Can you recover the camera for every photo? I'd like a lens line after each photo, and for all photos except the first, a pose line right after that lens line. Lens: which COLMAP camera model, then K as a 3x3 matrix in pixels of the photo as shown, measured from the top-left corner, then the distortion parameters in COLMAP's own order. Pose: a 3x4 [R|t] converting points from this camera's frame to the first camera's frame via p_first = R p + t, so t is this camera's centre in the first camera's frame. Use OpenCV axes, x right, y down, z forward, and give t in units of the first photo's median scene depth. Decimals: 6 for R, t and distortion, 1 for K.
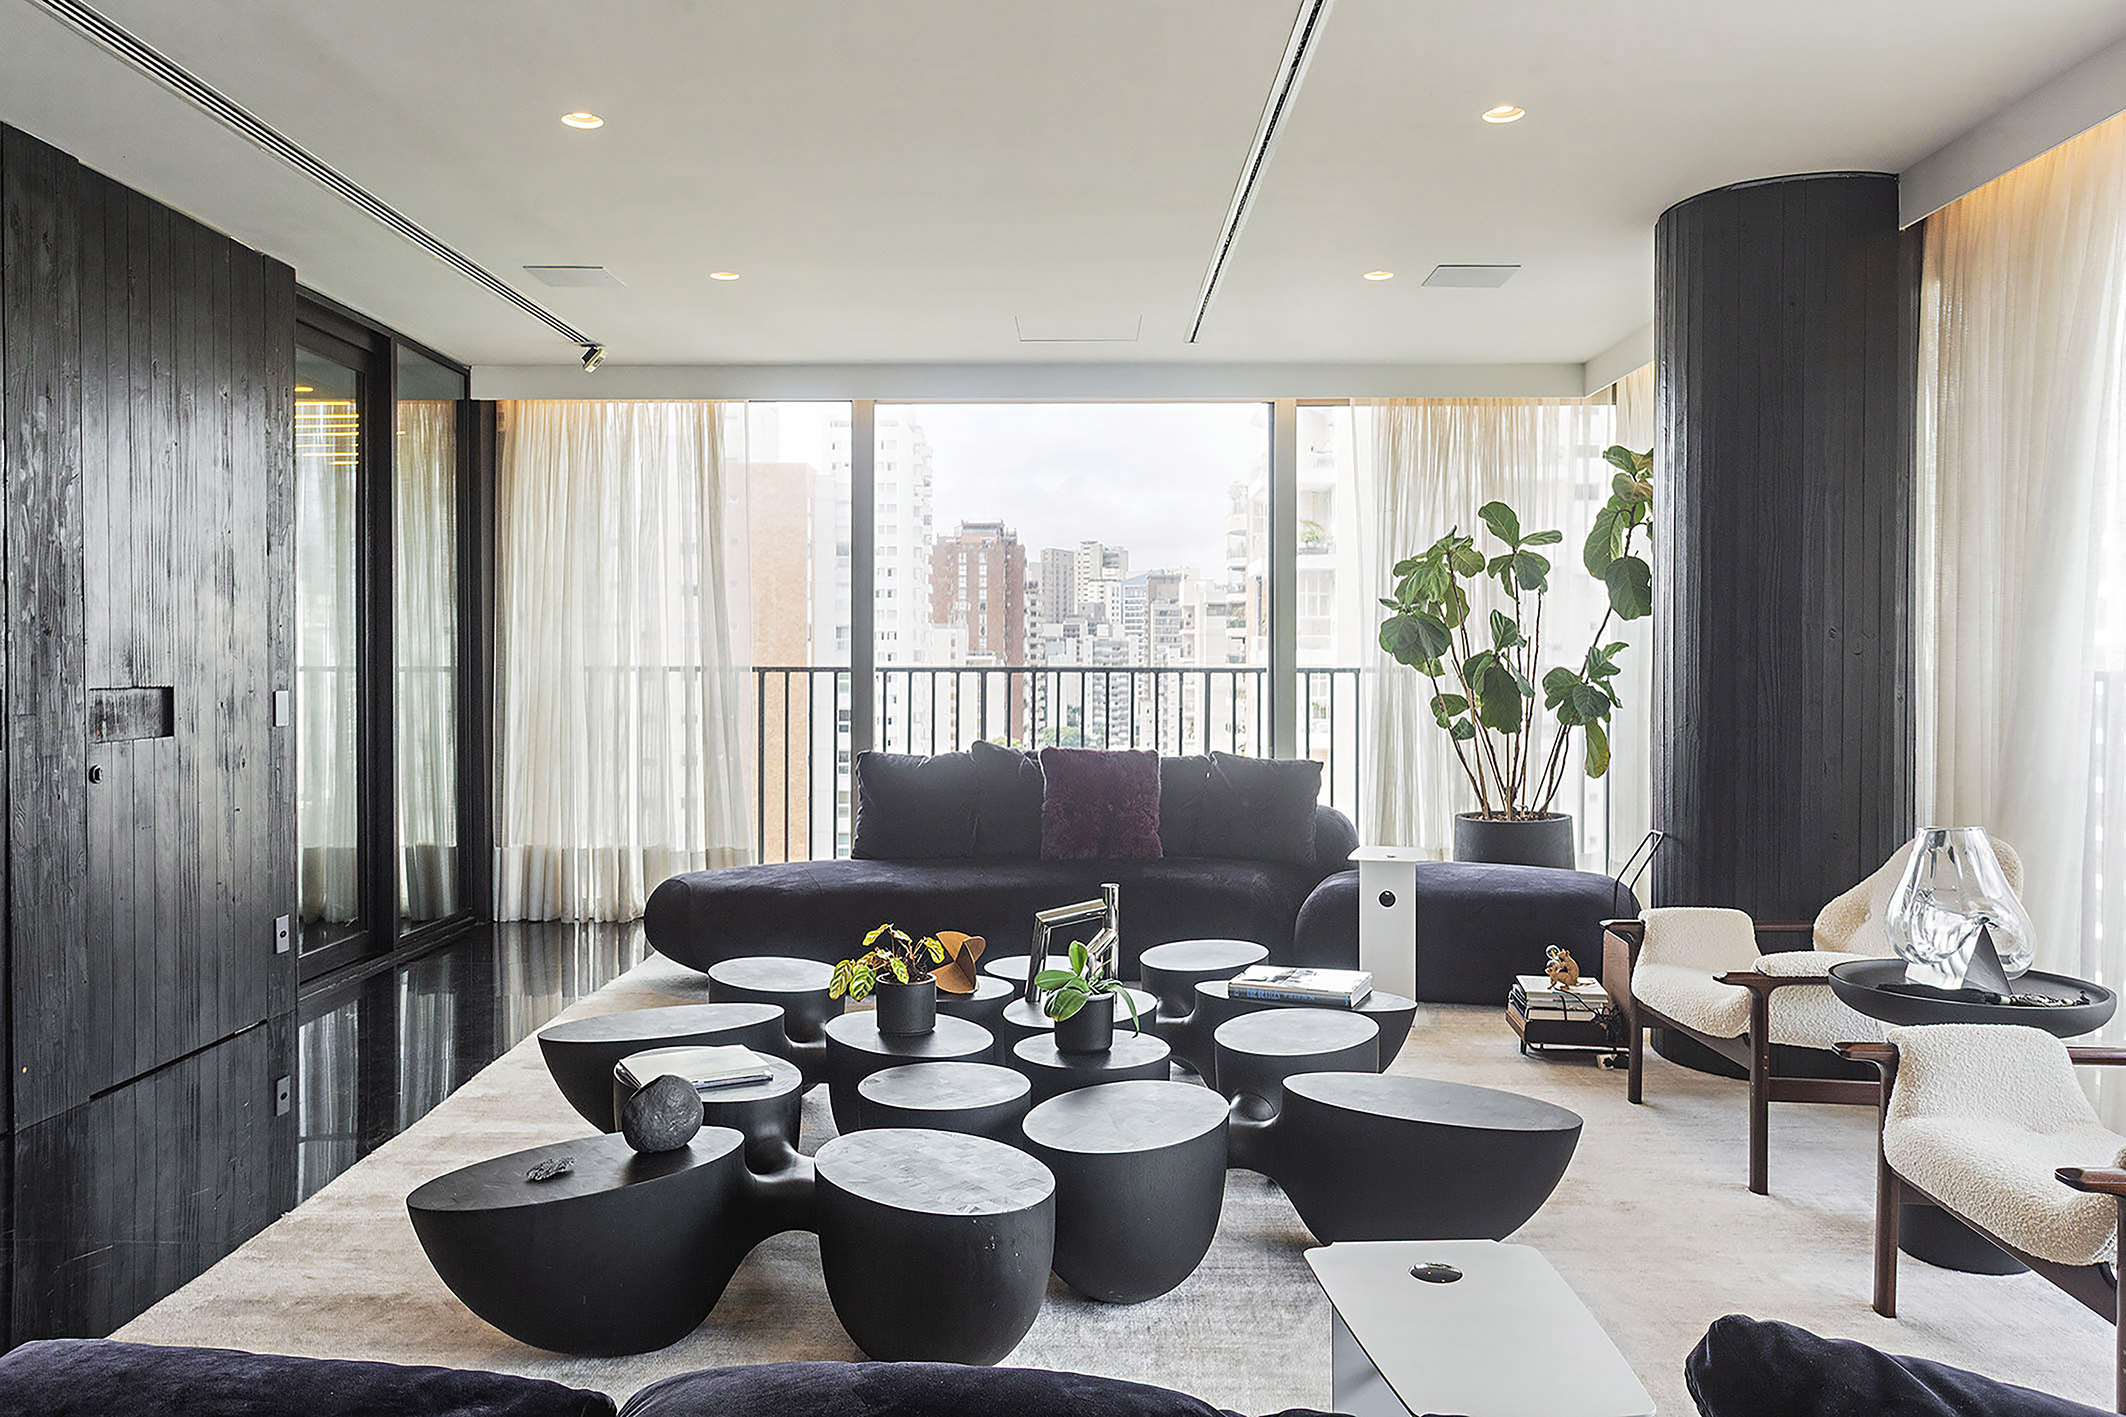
lens RADIAL K [[1559.4, 0, 1067.2], [0, 1559.4, 700.3], [0, 0, 1]] dist [0.000601, 0.003077]
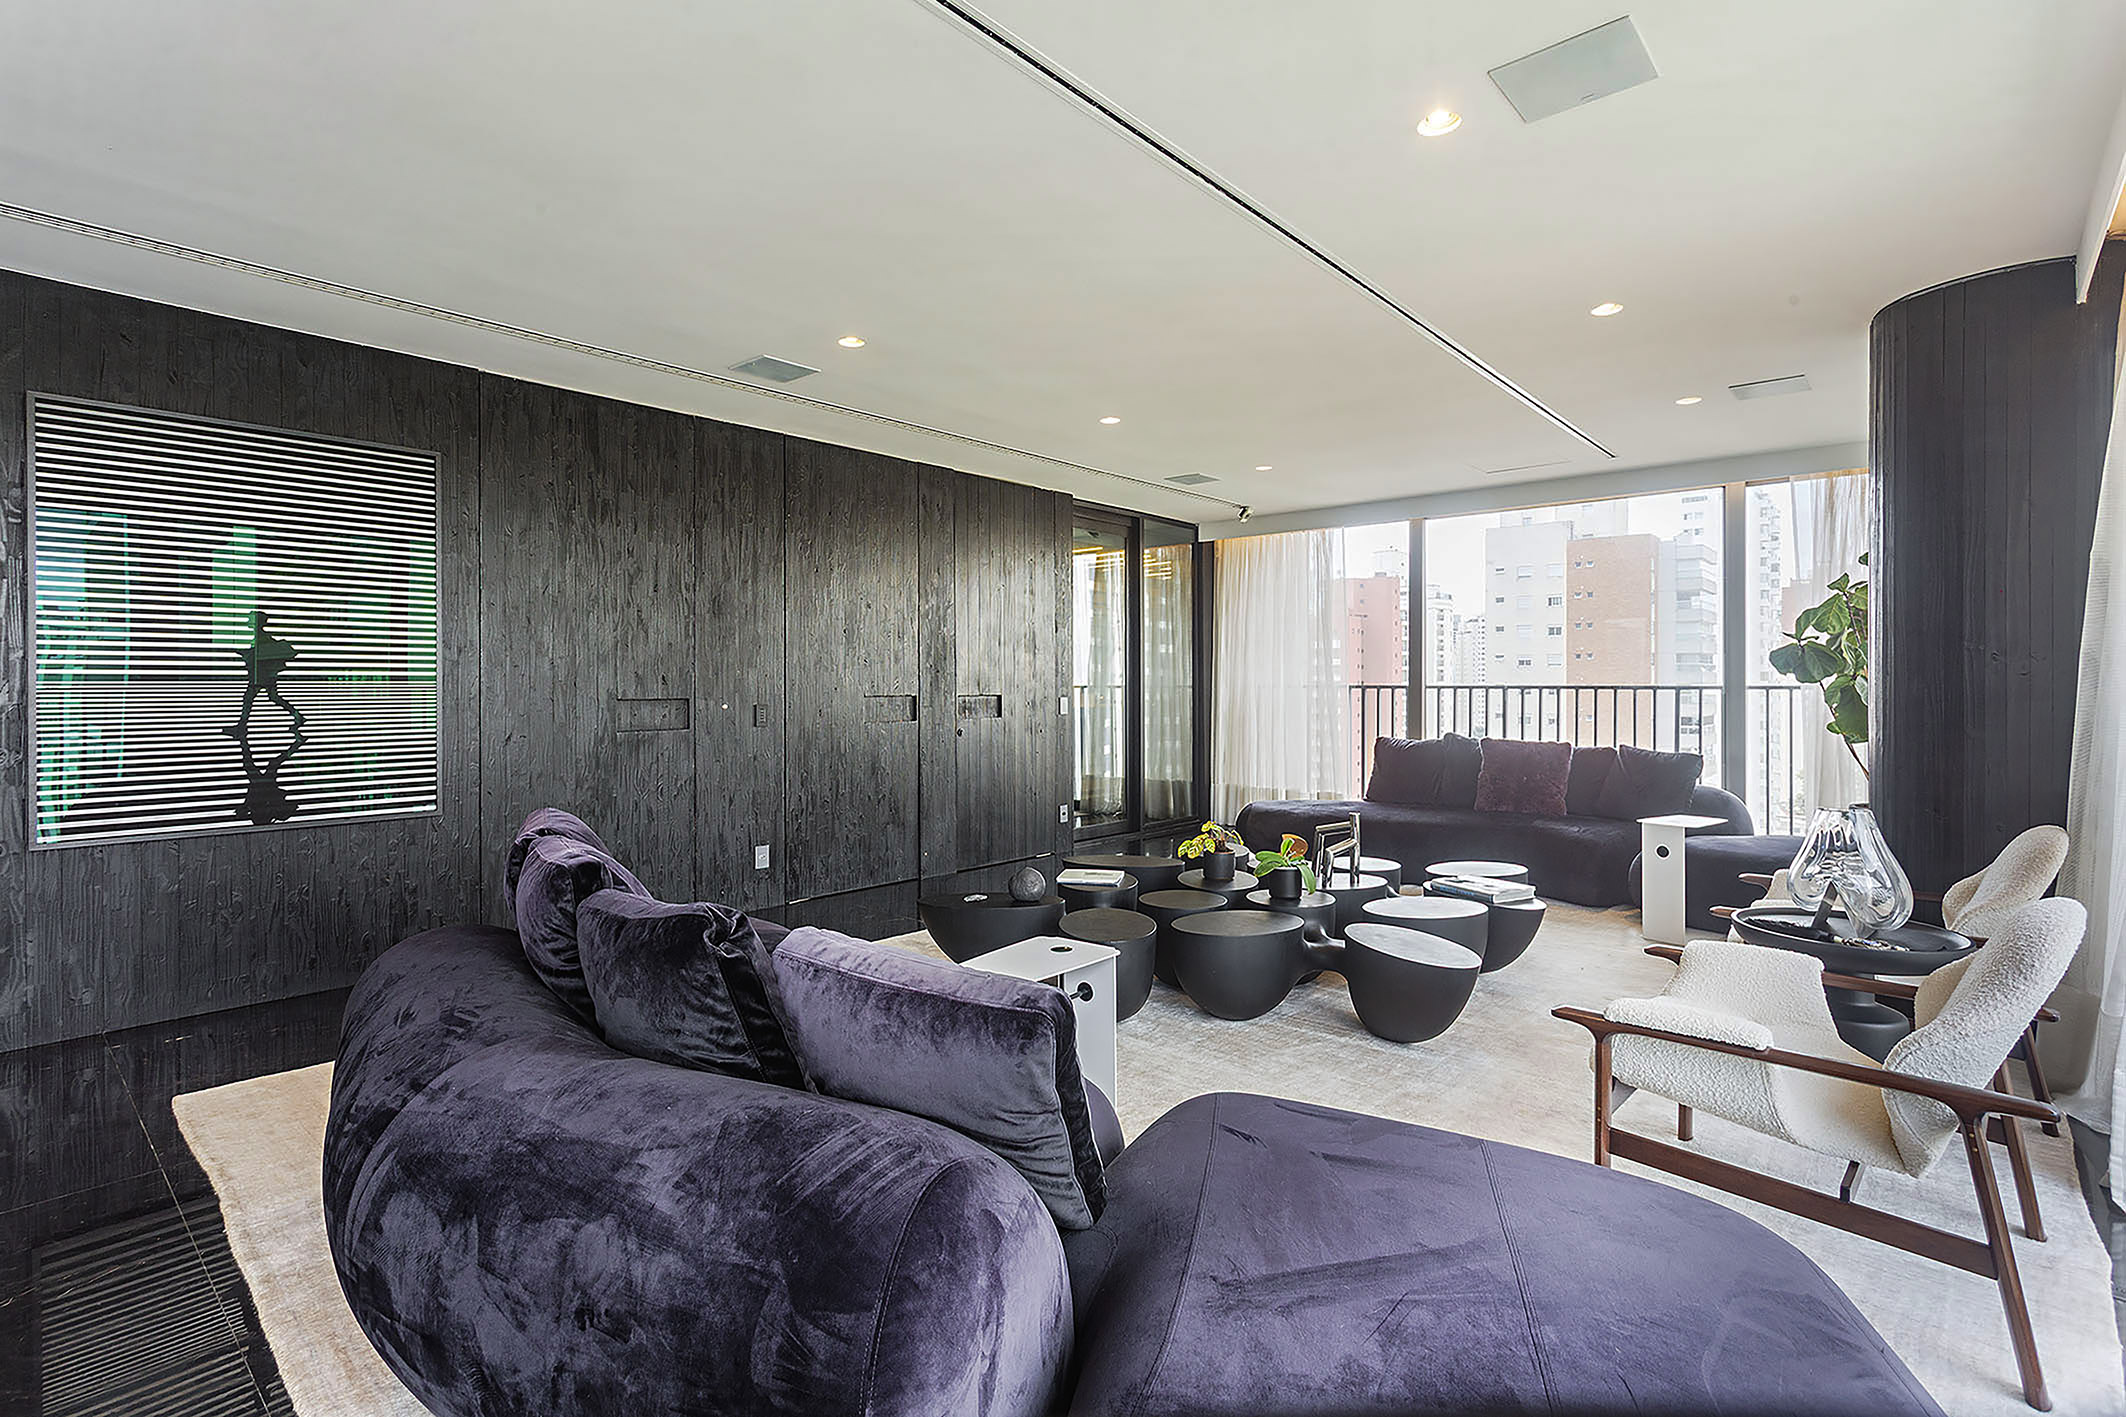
lens RADIAL K [[1036.2, 0, 1056.5], [0, 1036.2, 705.5], [0, 0, 1]] dist [0.000936, 0.000060]
pose [[0.755691, 0.011285, -0.654832, 0.373567], [-0.012878, 0.999914, 0.002370, 0.001737], [0.654802, 0.006642, 0.755771, -0.054211]]
